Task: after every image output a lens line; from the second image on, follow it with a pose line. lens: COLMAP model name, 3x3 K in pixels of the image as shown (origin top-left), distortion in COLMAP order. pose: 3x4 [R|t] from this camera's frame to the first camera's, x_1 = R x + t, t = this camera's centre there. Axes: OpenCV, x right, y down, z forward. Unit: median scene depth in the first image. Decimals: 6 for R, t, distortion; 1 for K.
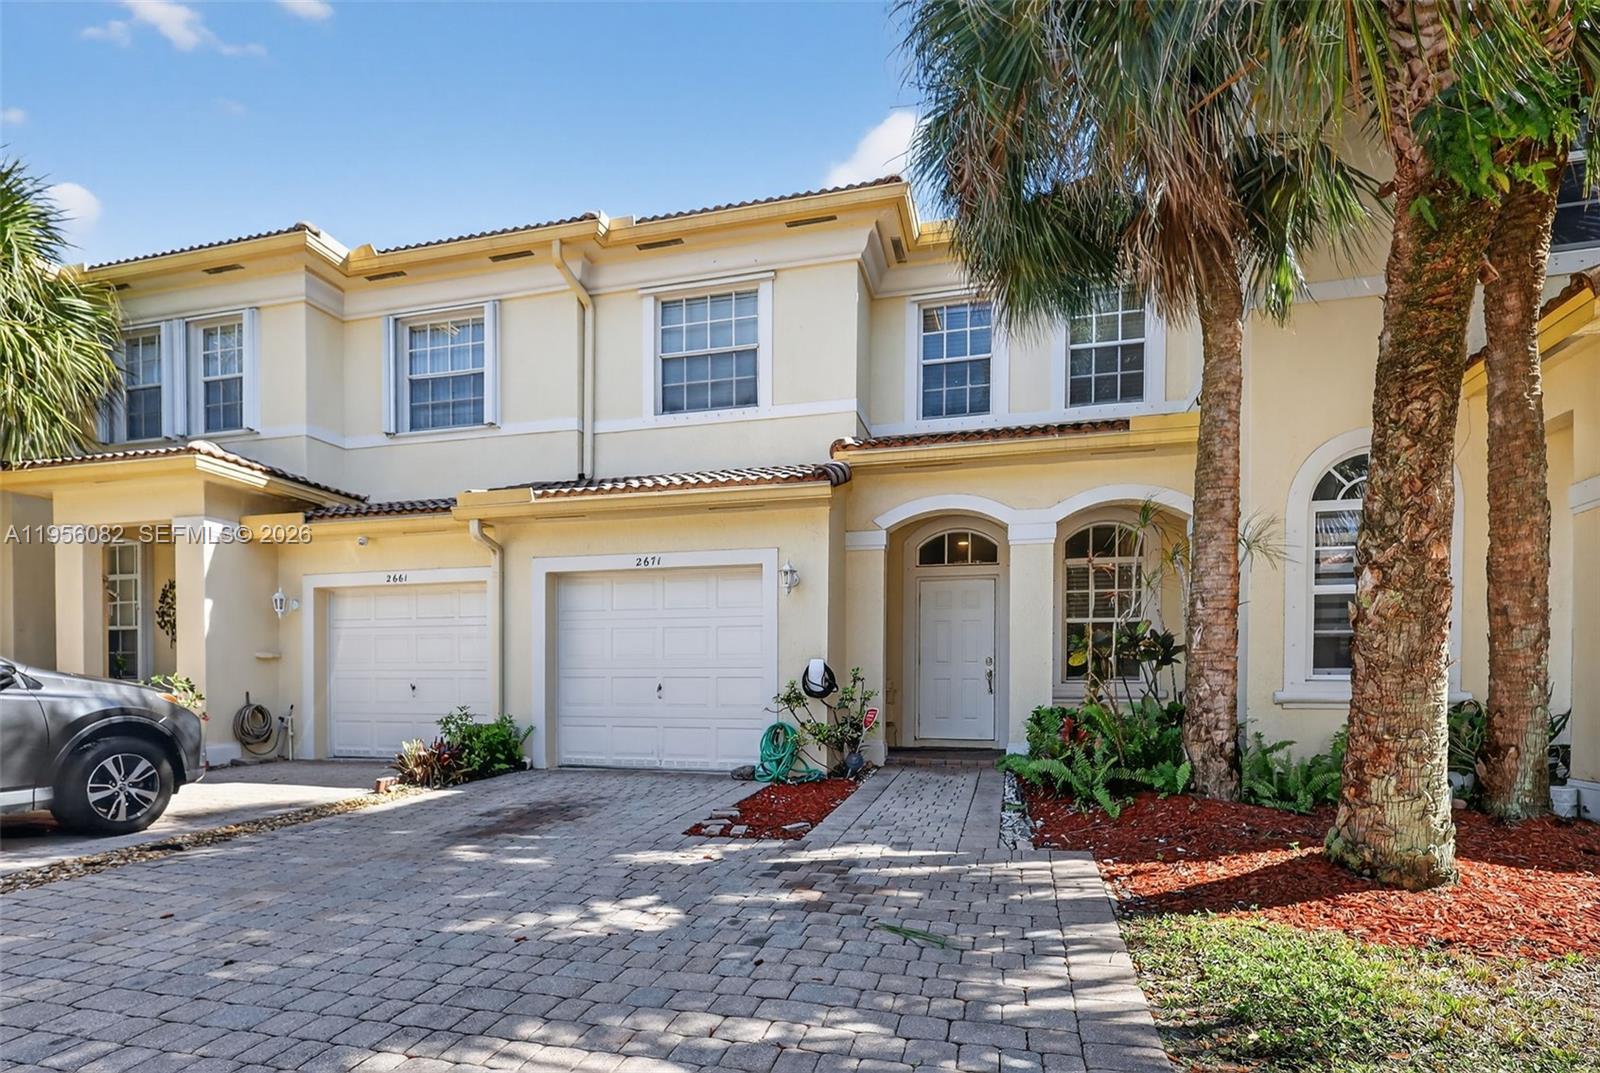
lens RADIAL K [[801.6, 0, 835.1], [0, 801.6, 699.7], [0, 0, 1]] dist [-0.000397, 0.000054]
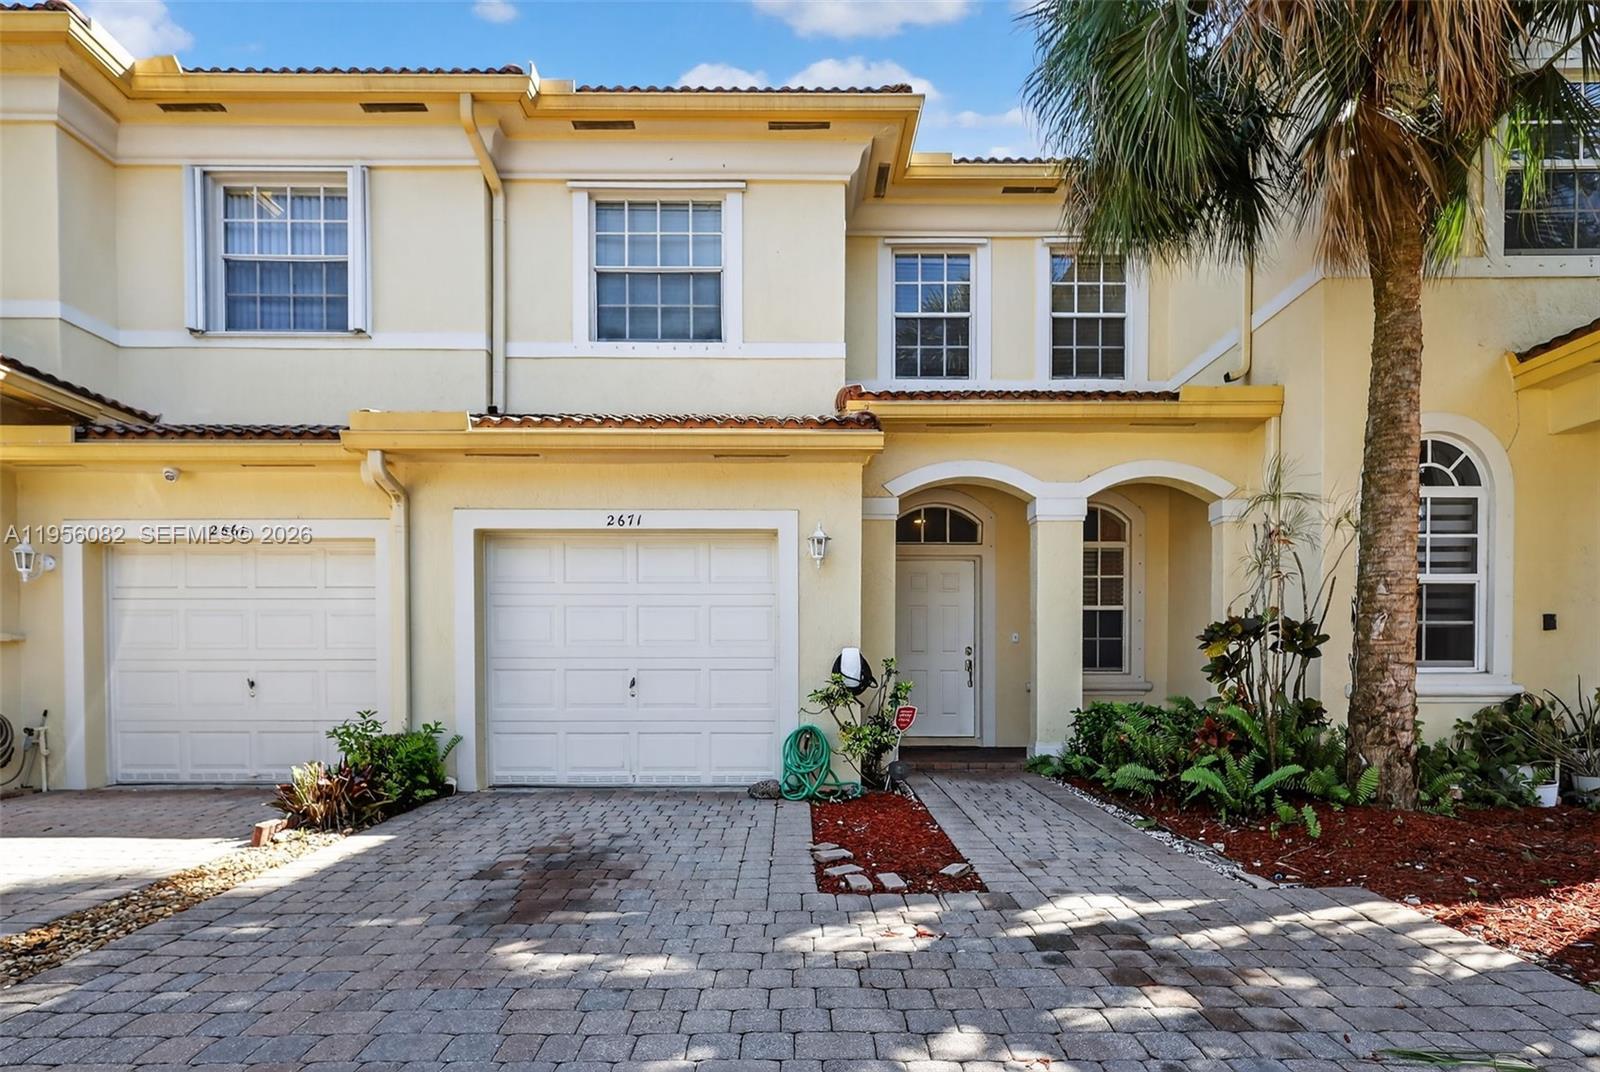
lens RADIAL K [[783.7, 0, 803.2], [0, 783.7, 687.0], [0, 0, 1]] dist [0.001274, -0.000461]
pose [[0.967334, -0.007048, 0.253409, -0.240626], [0.006866, 0.999975, 0.001605, -0.010544], [-0.253414, 0.000187, 0.967358, 0.207802]]
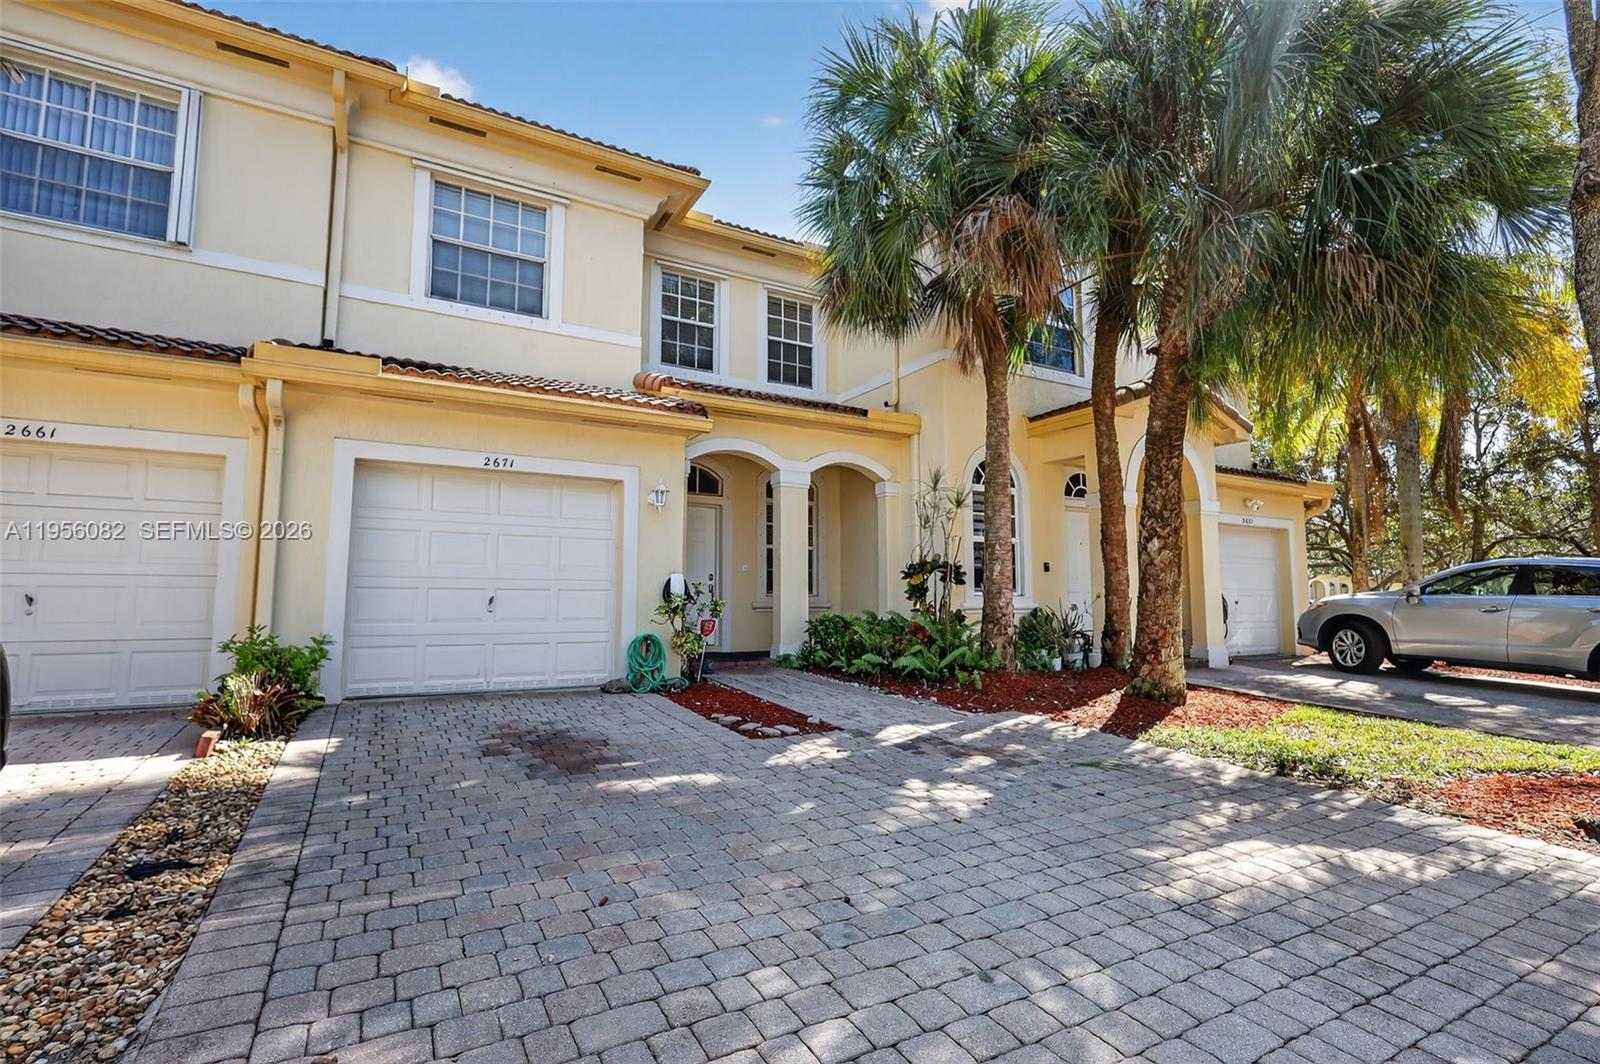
lens RADIAL K [[744.4, 0, 796.7], [0, 744.4, 524.6], [0, 0, 1]] dist [-0.000297, 0.000367]
pose [[0.714376, 0.070337, 0.696218, -0.538451], [0.010334, 0.993767, -0.111001, -0.002947], [-0.699685, 0.086492, 0.709197, 0.149029]]
